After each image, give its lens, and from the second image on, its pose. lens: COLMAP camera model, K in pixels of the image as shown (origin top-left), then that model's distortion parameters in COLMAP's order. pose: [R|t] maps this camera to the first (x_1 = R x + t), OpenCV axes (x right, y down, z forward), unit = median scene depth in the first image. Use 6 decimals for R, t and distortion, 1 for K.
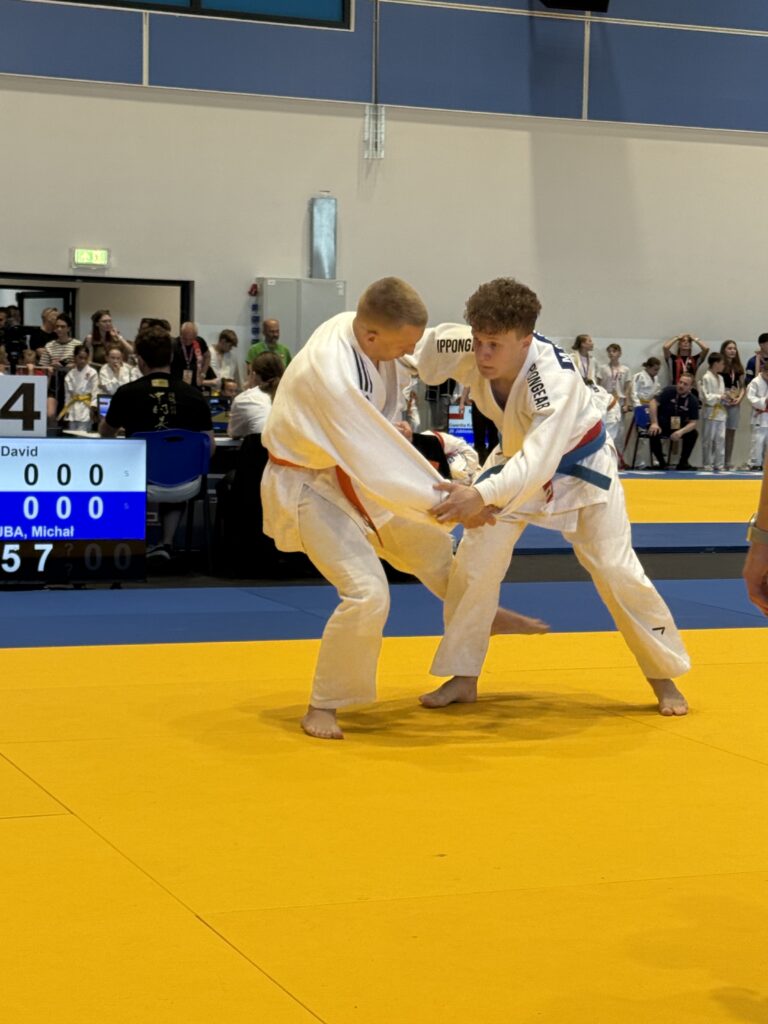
lens RADIAL K [[2125.4, 0, 384.6], [0, 2125.4, 513.2], [0, 0, 1]] dist [-0.034701, 0.000000]
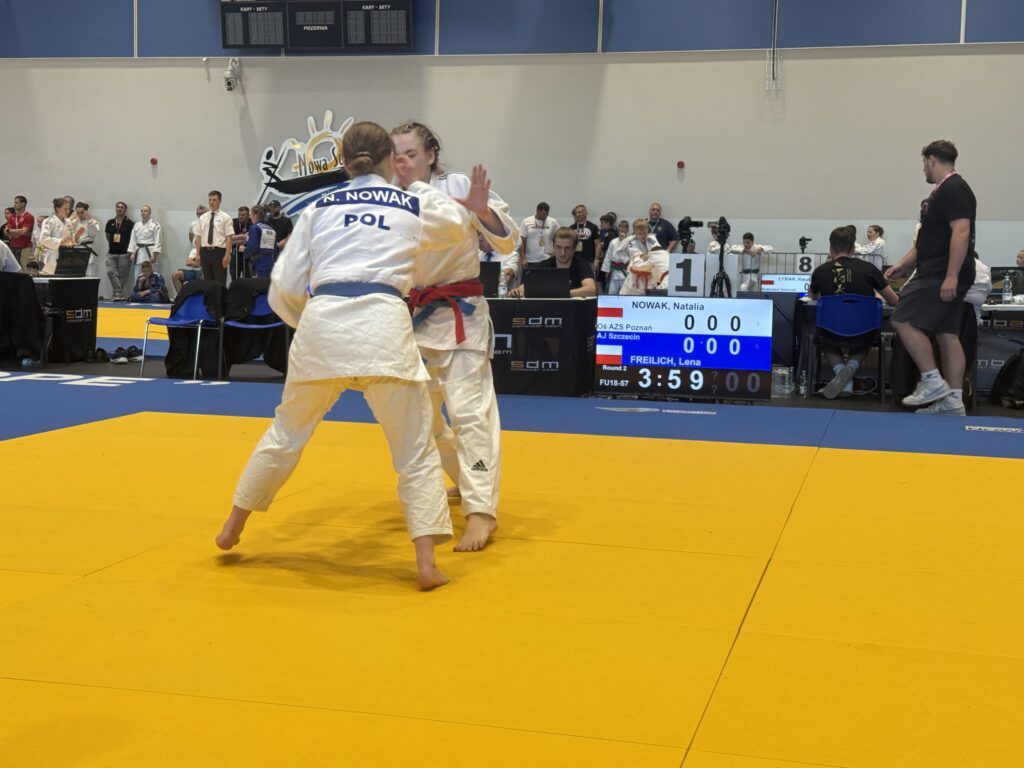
lens RADIAL K [[1470.1, 0, 508.9], [0, 1470.1, 382.1], [0, 0, 1]] dist [-0.027565, 0.000000]
pose [[0.825105, 0.047391, -0.562988, 0.297756], [-0.038294, 0.998875, 0.027959, -0.000735], [0.563680, -0.001510, 0.825992, 0.103164]]
